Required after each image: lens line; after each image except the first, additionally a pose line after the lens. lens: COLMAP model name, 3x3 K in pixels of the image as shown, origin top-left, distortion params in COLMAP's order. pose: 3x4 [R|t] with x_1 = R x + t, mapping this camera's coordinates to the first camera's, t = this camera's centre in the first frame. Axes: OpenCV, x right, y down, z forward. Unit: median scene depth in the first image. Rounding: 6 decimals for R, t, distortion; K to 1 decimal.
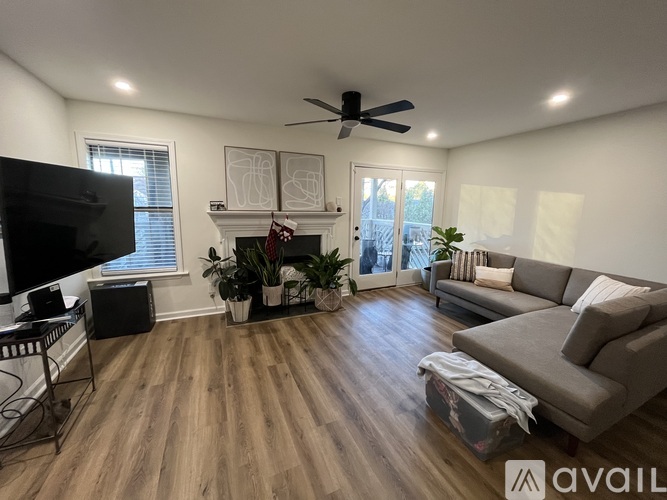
lens RADIAL K [[273.0, 0, 333.6], [0, 273.0, 253.5], [0, 0, 1]] dist [0.000307, -0.000096]
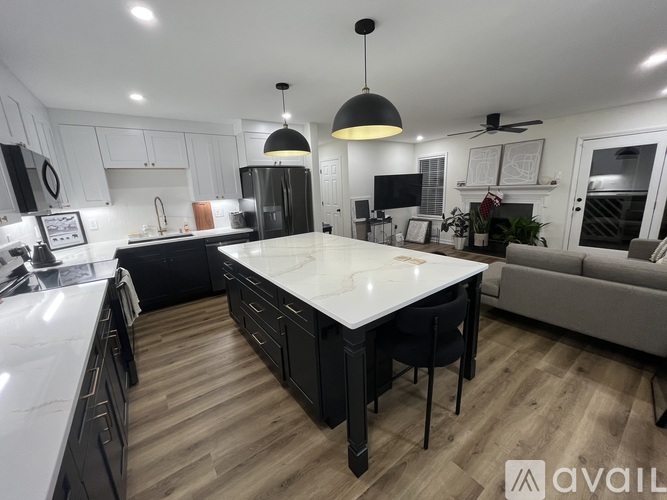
lens RADIAL K [[277.0, 0, 333.5], [0, 277.0, 250.0], [0, 0, 1]] dist [-0.001207, -0.000167]
pose [[0.190892, 0.194760, -0.962096, 1.139804], [-0.127035, 0.976779, 0.172527, 0.038405], [0.973356, 0.089286, 0.211200, -0.148130]]
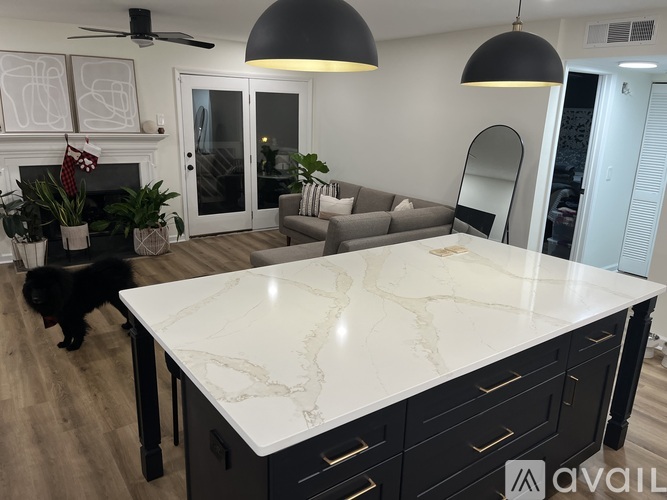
lens RADIAL K [[509.8, 0, 336.0], [0, 509.8, 262.2], [0, 0, 1]] dist [0.107437, -0.150703]
pose [[0.980425, -0.042133, 0.192333, 0.235565], [0.019798, 0.992981, 0.116605, 0.058341], [-0.195896, -0.110514, 0.974377, -0.661155]]
